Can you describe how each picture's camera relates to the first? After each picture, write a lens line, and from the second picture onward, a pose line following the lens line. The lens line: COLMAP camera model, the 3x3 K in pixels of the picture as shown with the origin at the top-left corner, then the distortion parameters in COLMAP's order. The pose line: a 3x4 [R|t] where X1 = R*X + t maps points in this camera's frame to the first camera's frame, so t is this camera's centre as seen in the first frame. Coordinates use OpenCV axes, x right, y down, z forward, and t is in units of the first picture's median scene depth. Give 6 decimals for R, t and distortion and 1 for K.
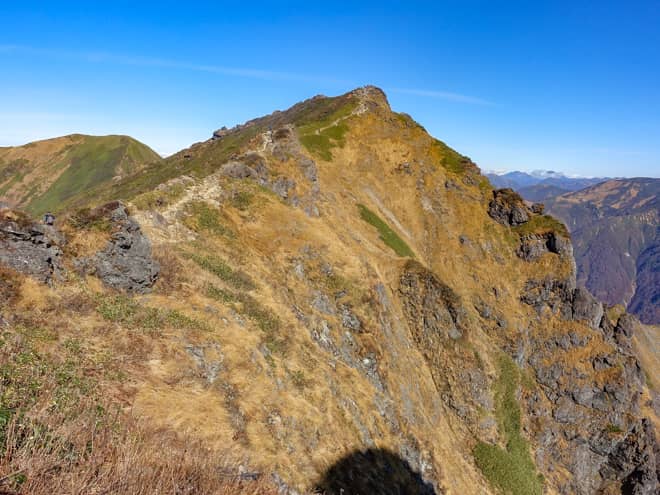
lens RADIAL K [[511.7, 0, 330.0], [0, 511.7, 247.5], [0, 0, 1]] dist [0.001012, -0.001372]
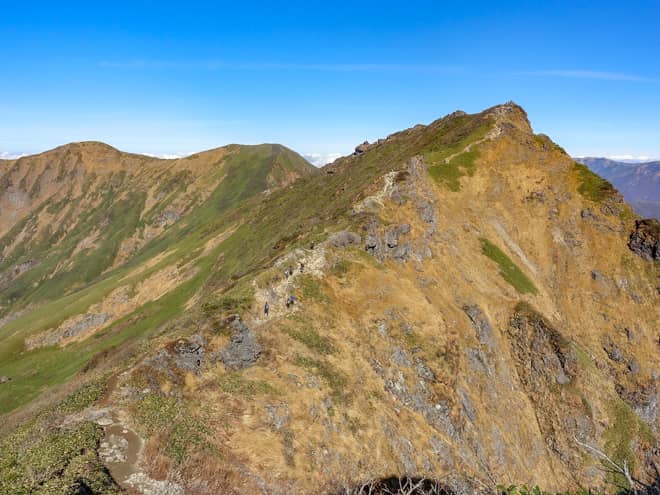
lens RADIAL K [[552.6, 0, 330.0], [0, 552.6, 247.5], [0, 0, 1]] dist [-0.000508, -0.001390]
pose [[0.959591, 0.006649, -0.281321, 0.106009], [-0.008838, 0.999940, -0.006514, -0.078750], [0.281260, 0.008737, 0.959592, -0.178964]]
